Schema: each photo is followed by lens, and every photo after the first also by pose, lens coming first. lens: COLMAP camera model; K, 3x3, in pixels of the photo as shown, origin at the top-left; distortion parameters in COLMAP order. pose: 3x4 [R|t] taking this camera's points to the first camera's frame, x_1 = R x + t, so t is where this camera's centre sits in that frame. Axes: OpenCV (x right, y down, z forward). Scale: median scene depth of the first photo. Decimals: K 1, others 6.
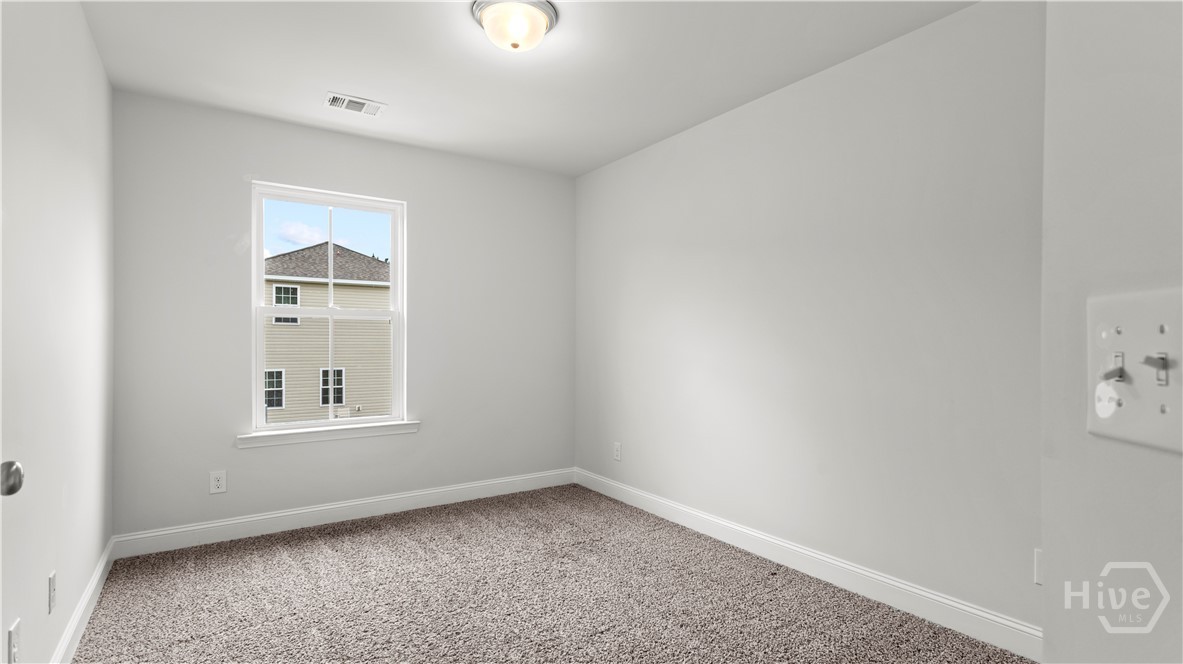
lens RADIAL K [[532.3, 0, 595.2], [0, 532.3, 339.3], [0, 0, 1]] dist [0.000350, 0.000028]
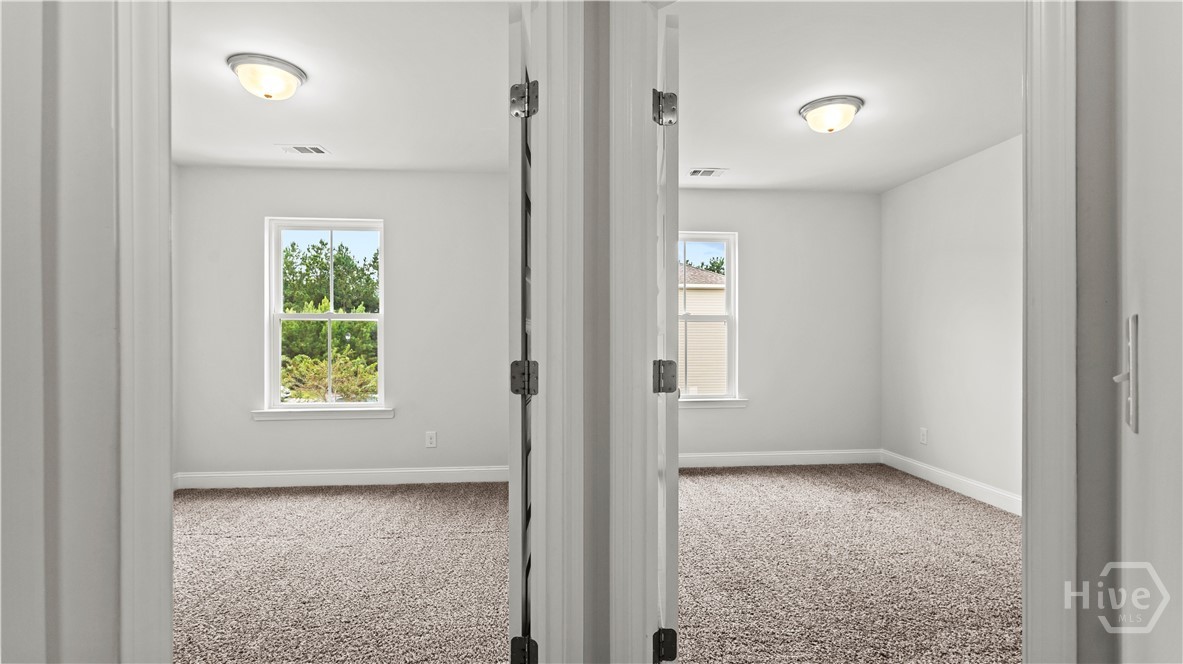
lens RADIAL K [[569.2, 0, 594.3], [0, 569.2, 338.0], [0, 0, 1]] dist [-0.000972, 0.002012]
pose [[0.871511, -0.002298, -0.490371, 0.031968], [0.004202, 0.999987, 0.002782, -0.001805], [0.490358, -0.004485, 0.871510, -0.468987]]
